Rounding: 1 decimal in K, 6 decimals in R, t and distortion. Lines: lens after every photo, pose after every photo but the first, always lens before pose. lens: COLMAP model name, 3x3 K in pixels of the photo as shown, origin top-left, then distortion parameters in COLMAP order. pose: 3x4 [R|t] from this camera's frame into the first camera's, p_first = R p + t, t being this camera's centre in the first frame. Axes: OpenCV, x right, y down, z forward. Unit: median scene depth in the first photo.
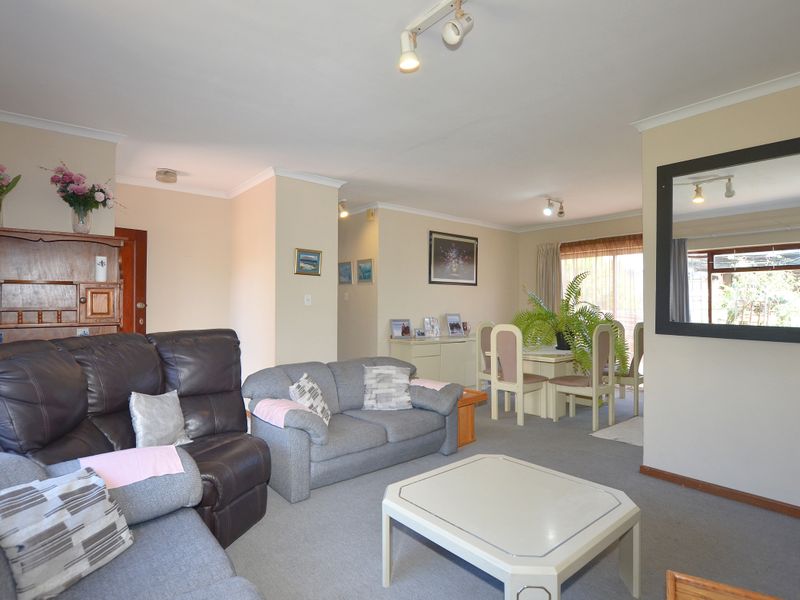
lens RADIAL K [[440.8, 0, 400.0], [0, 440.8, 300.0], [0, 0, 1]] dist [-0.021065, -0.000006]
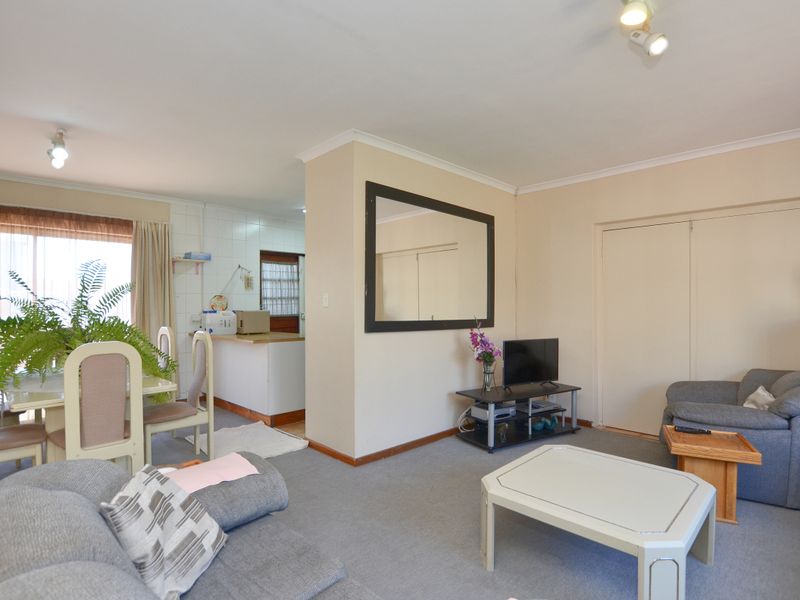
lens RADIAL K [[428.7, 0, 399.1], [0, 428.7, 302.6], [0, 0, 1]] dist [-0.021227, 0.001505]
pose [[-0.051678, -0.010101, 0.998613, -0.268727], [-0.011009, 0.999894, 0.009545, -0.006210], [-0.998603, -0.010500, -0.051784, 0.530058]]
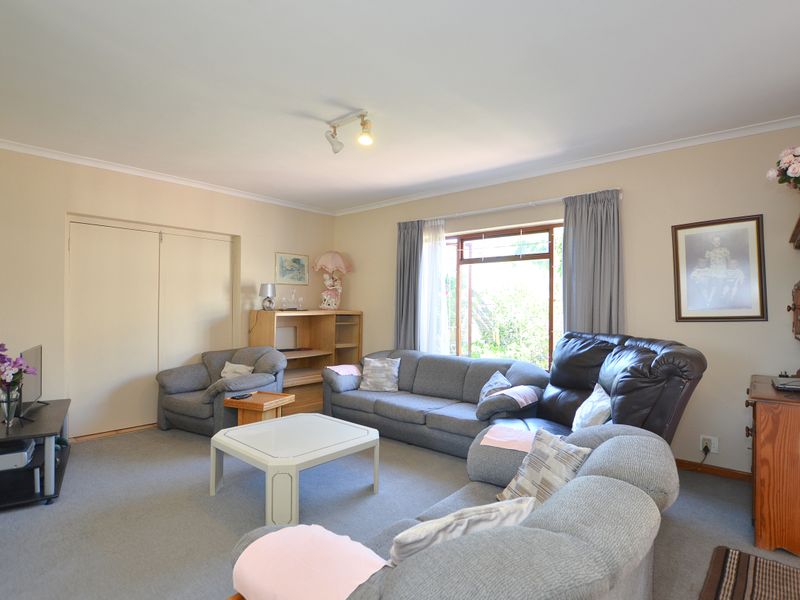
lens RADIAL K [[428.7, 0, 399.1], [0, 428.7, 302.6], [0, 0, 1]] dist [-0.021227, 0.001505]
pose [[-0.989933, -0.013155, -0.140924, 0.052974], [-0.009181, 0.999543, -0.028818, 0.011459], [0.141239, -0.027234, -0.989601, 0.863563]]
